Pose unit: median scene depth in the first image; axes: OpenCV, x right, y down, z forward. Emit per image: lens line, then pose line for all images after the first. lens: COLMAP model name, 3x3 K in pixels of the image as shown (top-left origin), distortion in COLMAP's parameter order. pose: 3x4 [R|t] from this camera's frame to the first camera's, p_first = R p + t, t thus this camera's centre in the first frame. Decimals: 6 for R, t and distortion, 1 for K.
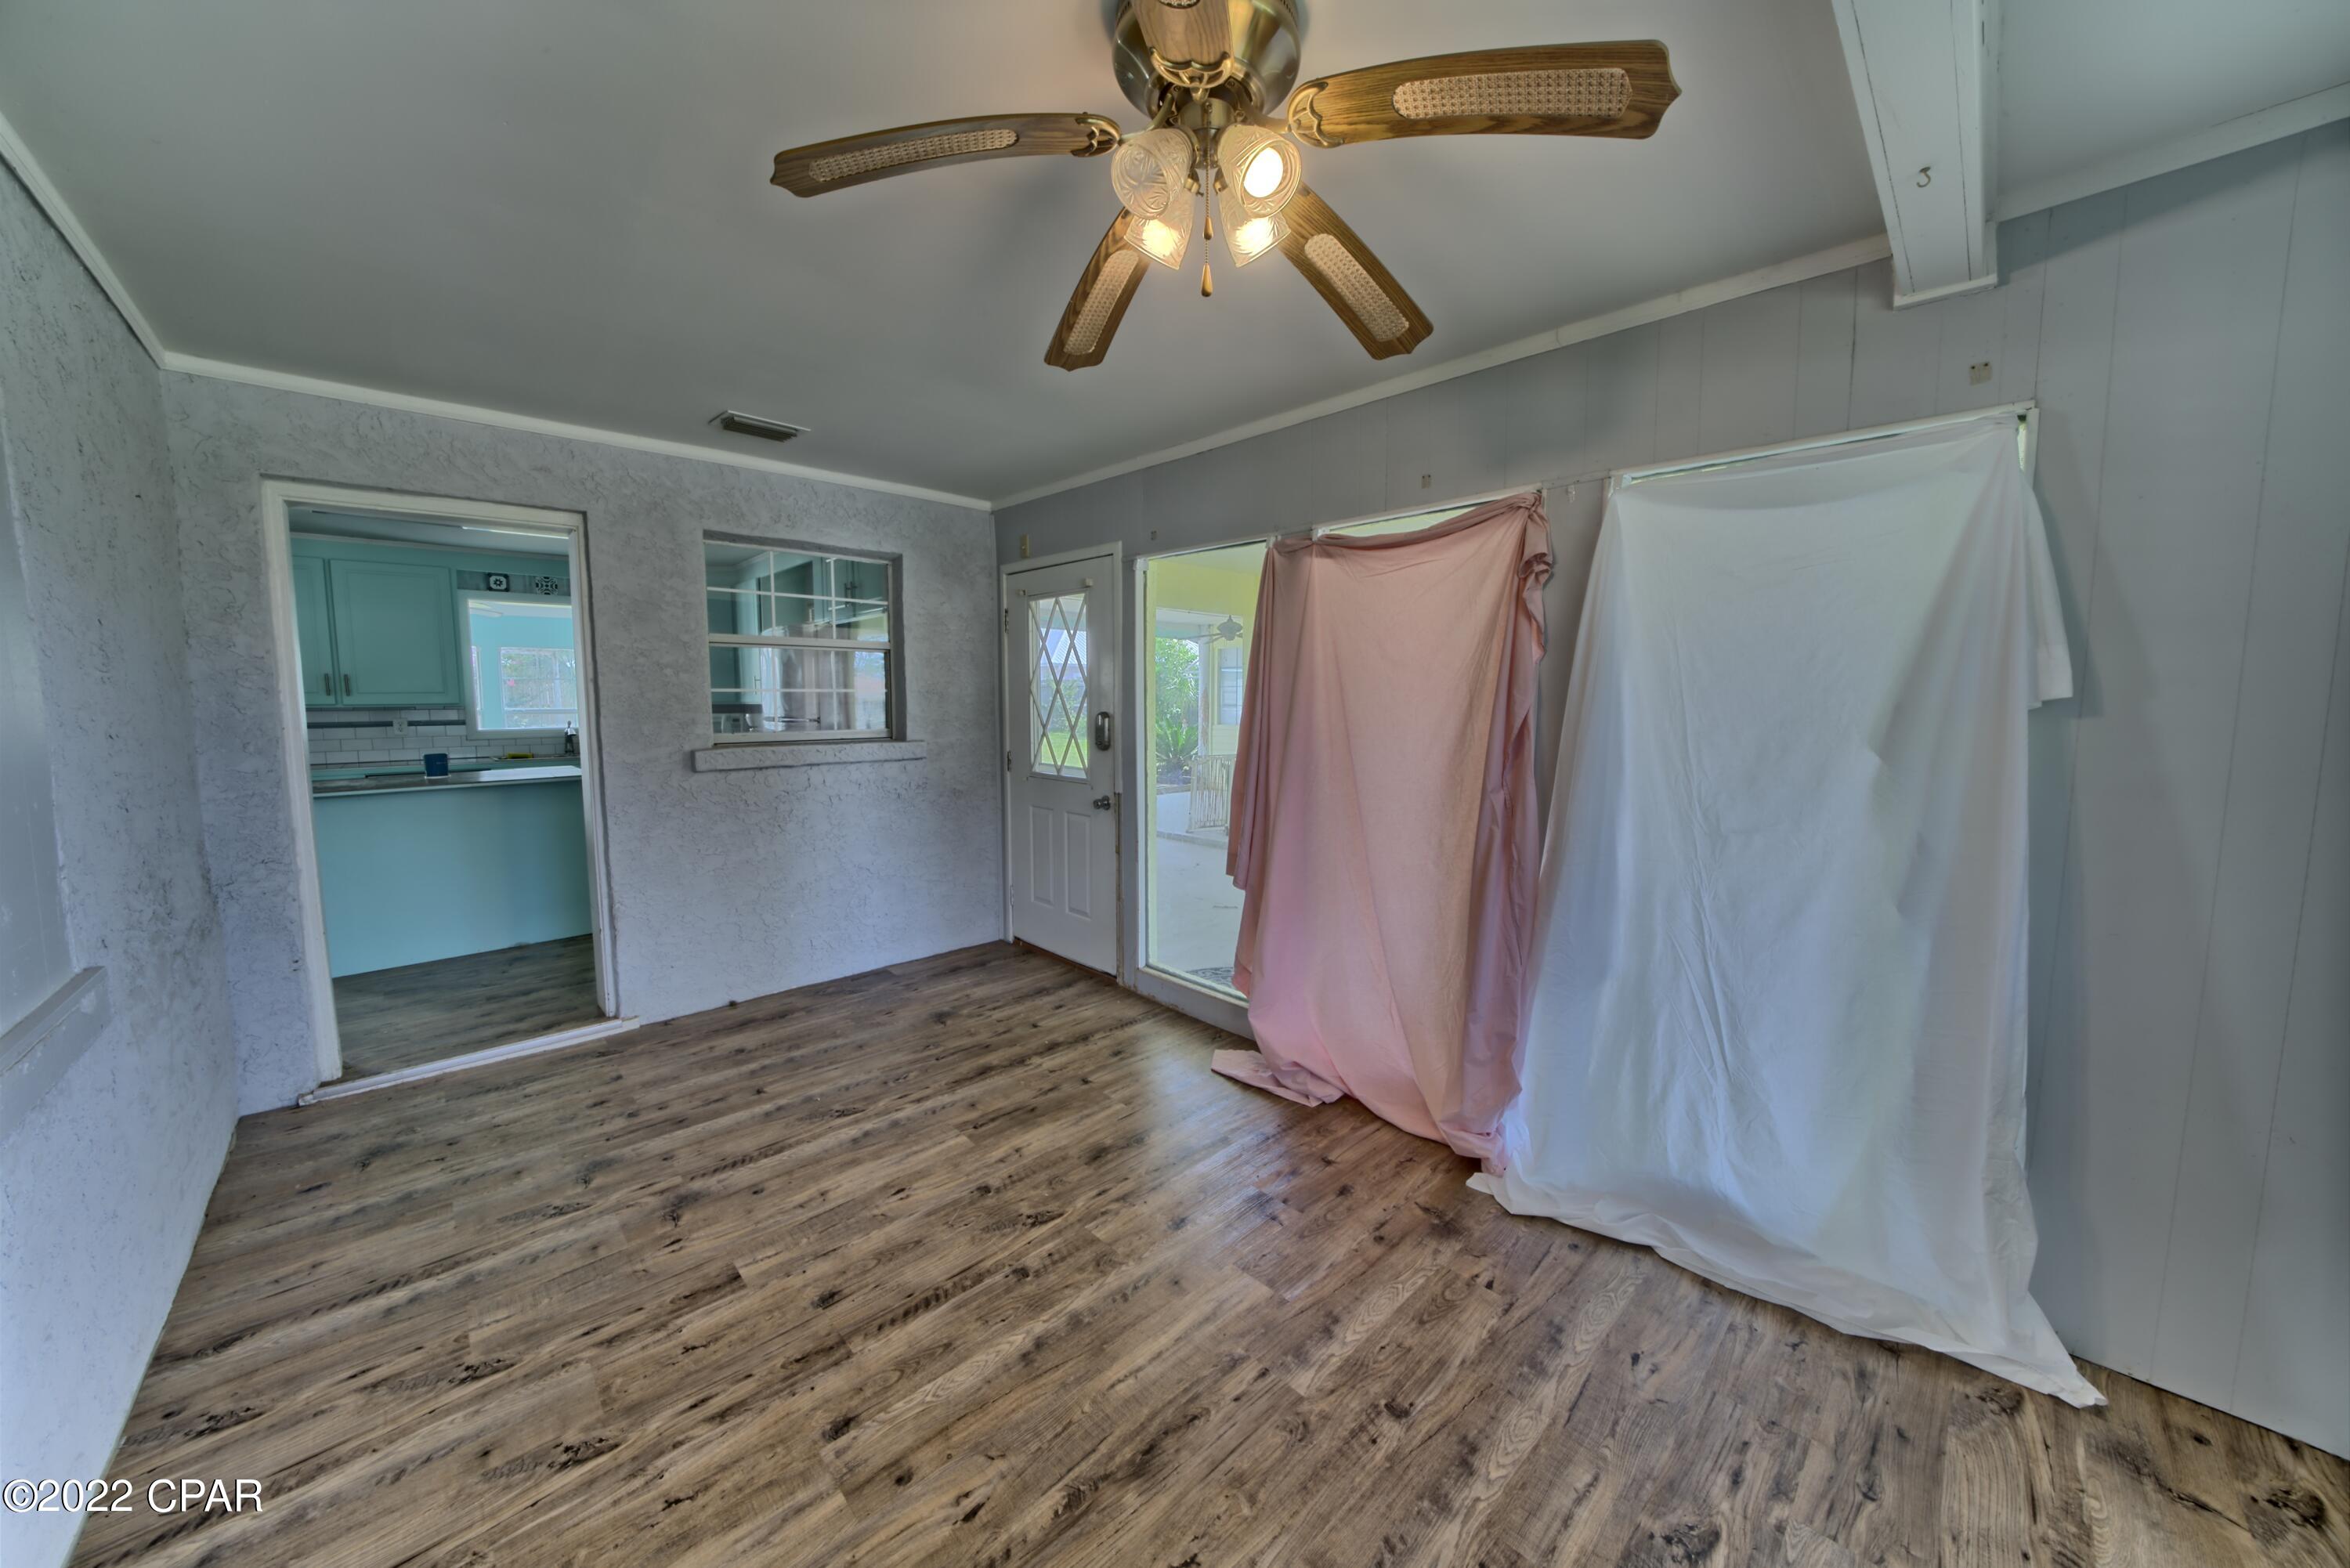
lens RADIAL K [[811.8, 0, 1171.7], [0, 811.8, 770.8], [0, 0, 1]] dist [-0.020327, 0.001060]
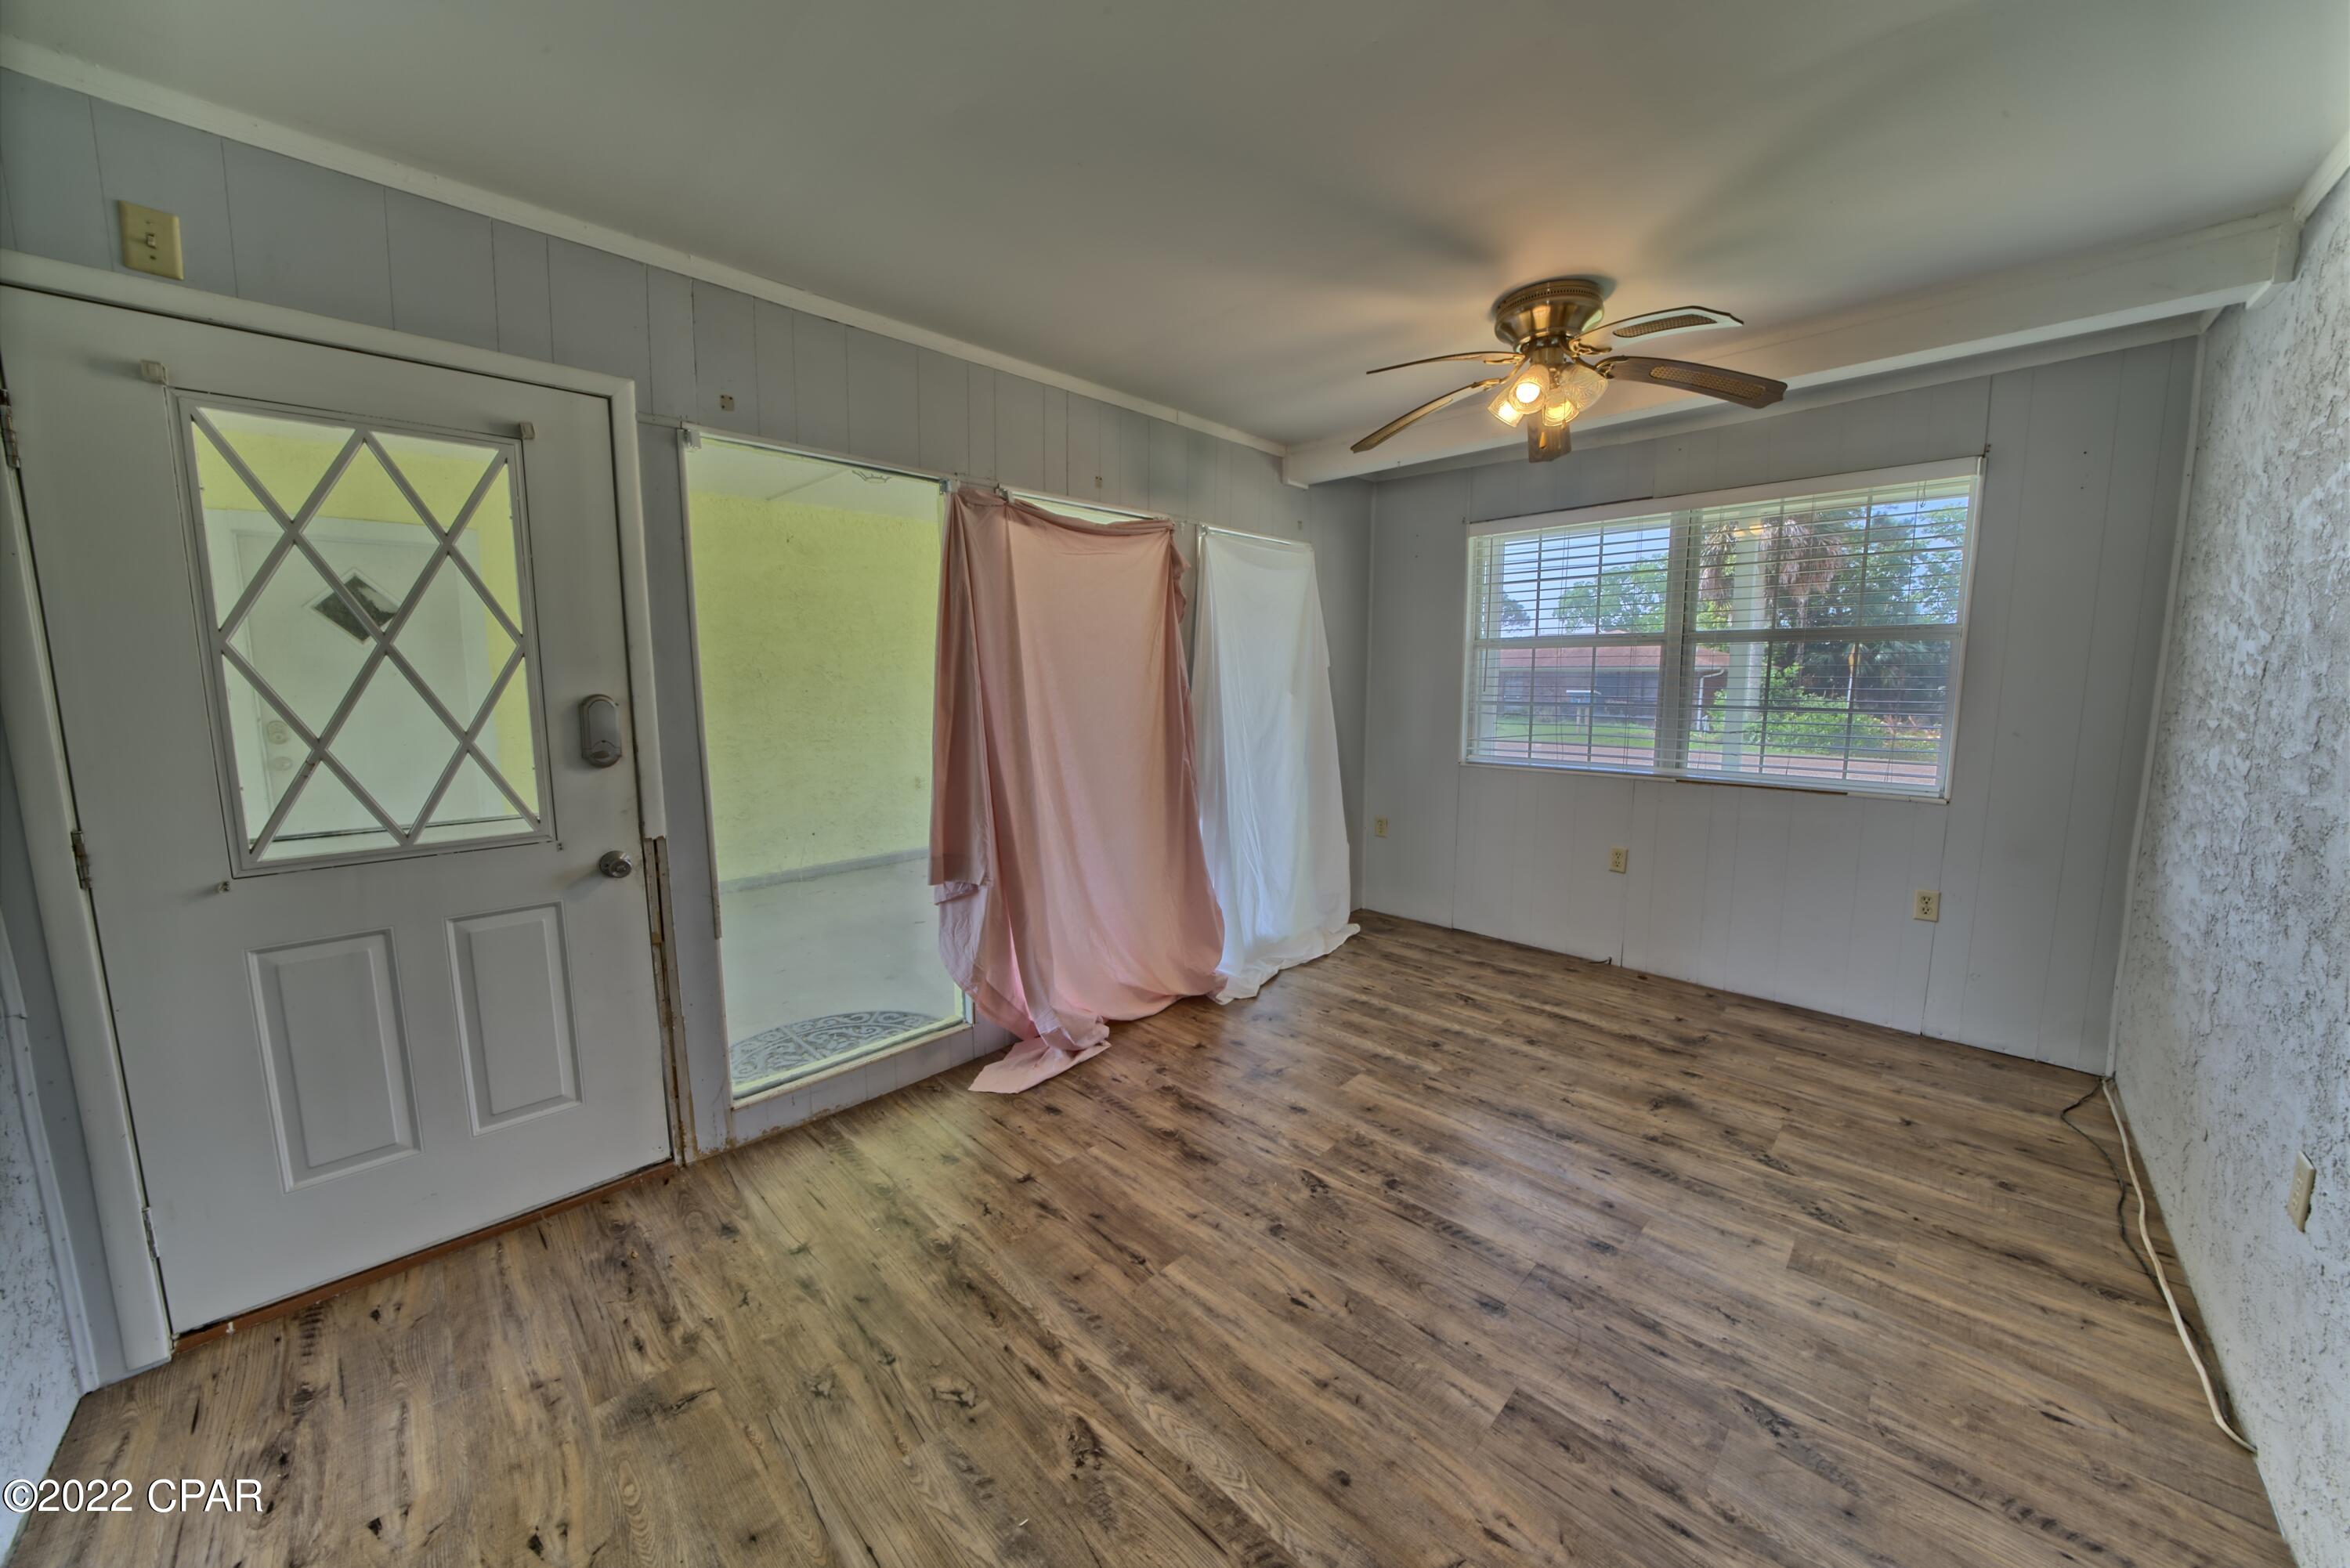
lens RADIAL K [[811.8, 0, 1180.3], [0, 811.8, 770.9], [0, 0, 1]] dist [-0.020327, 0.001060]
pose [[-0.026359, -0.121788, 0.992206, -1.067015], [0.094146, 0.987837, 0.123753, -0.091011], [-0.995209, 0.096674, -0.014573, 1.102282]]
